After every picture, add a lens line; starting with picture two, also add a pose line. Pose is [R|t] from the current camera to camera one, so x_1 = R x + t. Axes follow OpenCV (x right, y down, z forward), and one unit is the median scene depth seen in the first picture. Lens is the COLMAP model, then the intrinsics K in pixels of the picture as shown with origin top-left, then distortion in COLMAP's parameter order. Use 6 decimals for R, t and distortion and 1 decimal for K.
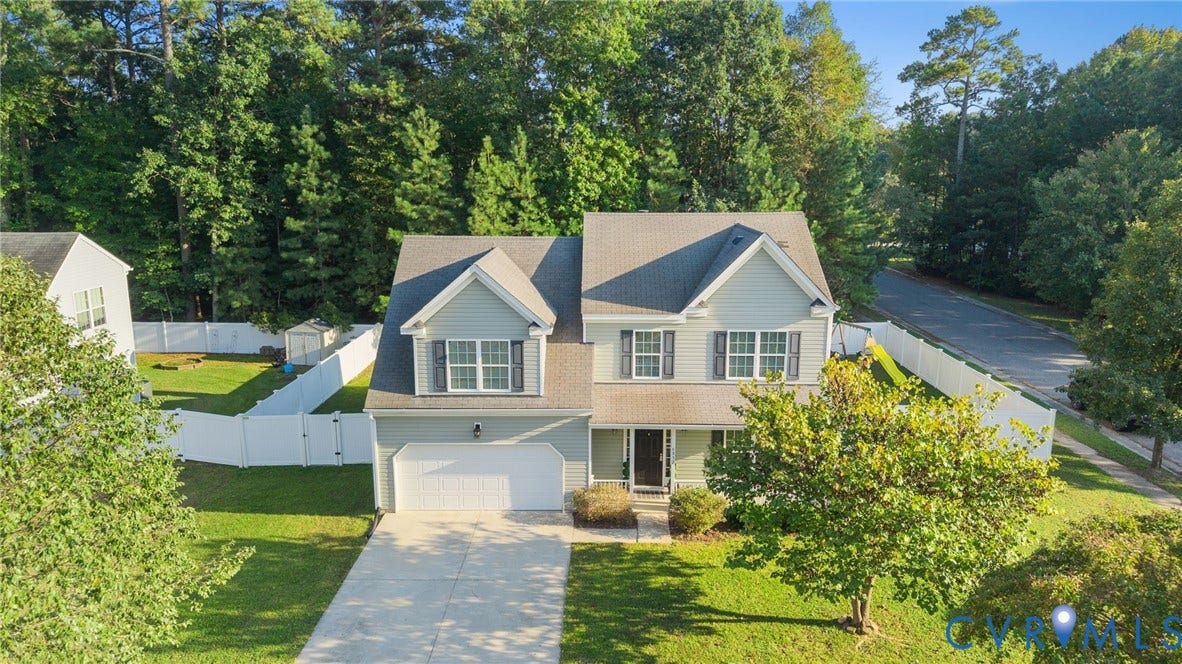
lens RADIAL K [[762.6, 0, 595.3], [0, 762.6, 334.3], [0, 0, 1]] dist [-0.003461, -0.002147]
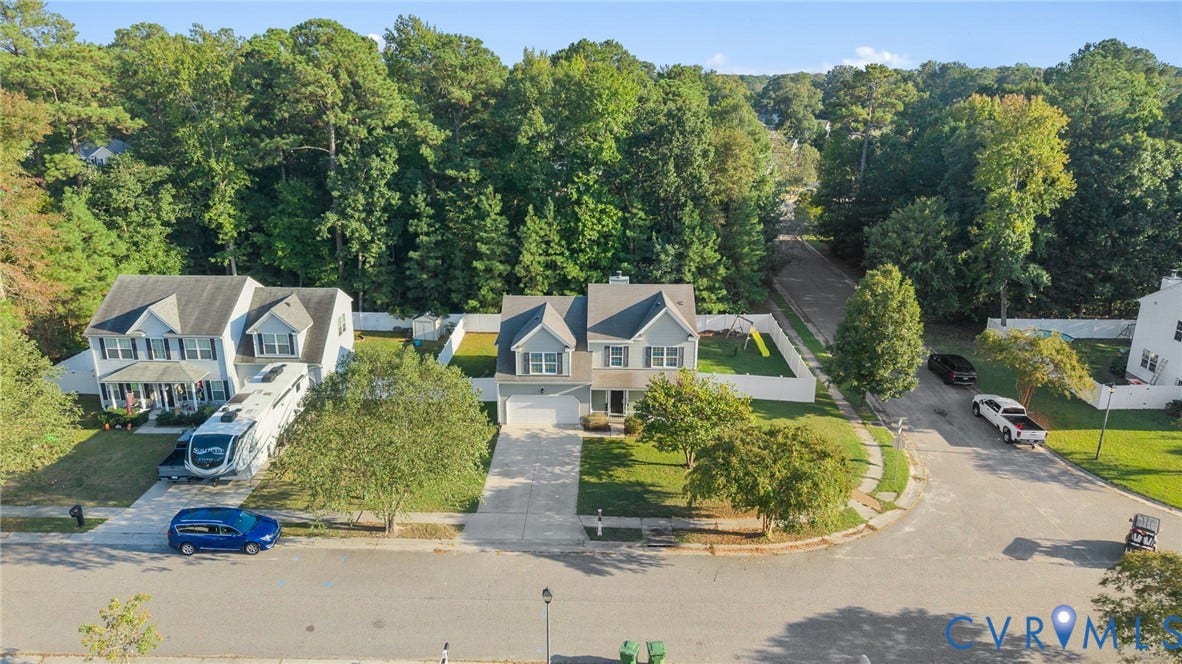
lens RADIAL K [[762.6, 0, 595.3], [0, 762.6, 334.3], [0, 0, 1]] dist [-0.003461, -0.002147]
pose [[0.999984, 0.004830, -0.003076, 0.007319], [-0.004467, 0.994067, 0.108674, -0.161198], [0.003583, -0.108659, 0.994073, -0.703267]]
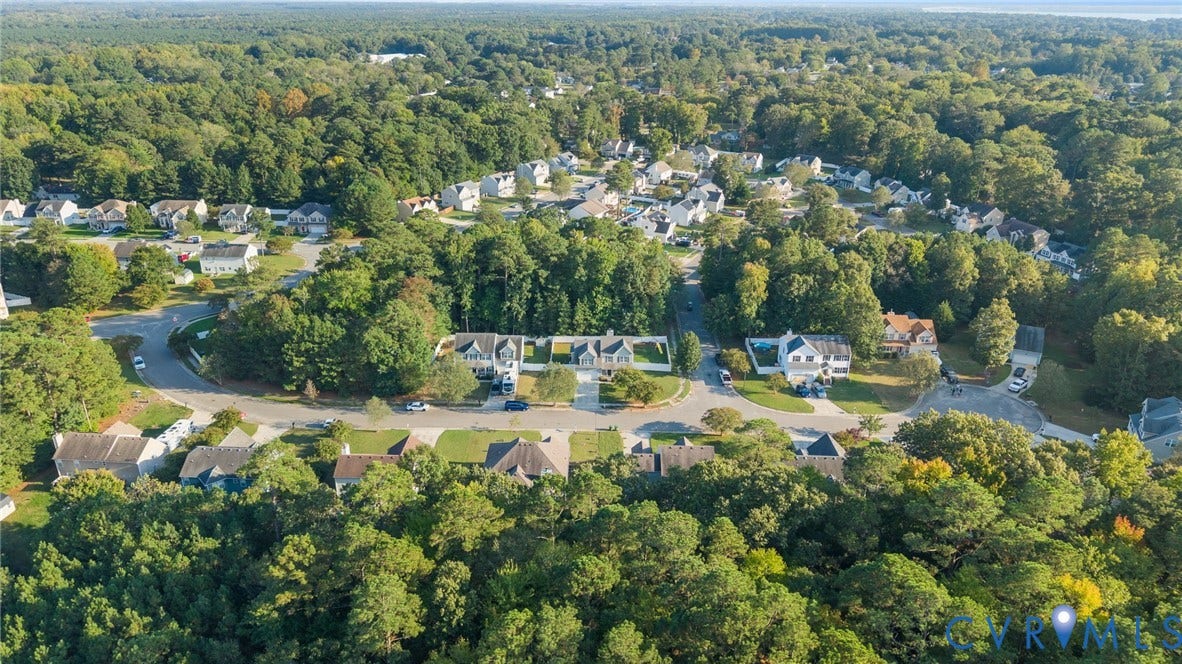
lens RADIAL K [[762.6, 0, 595.3], [0, 762.6, 334.3], [0, 0, 1]] dist [-0.003461, -0.002147]
pose [[0.999985, 0.005008, 0.002257, -0.050463], [-0.005361, 0.979446, 0.201637, -1.001976], [-0.001201, -0.201647, 0.979458, -3.670611]]
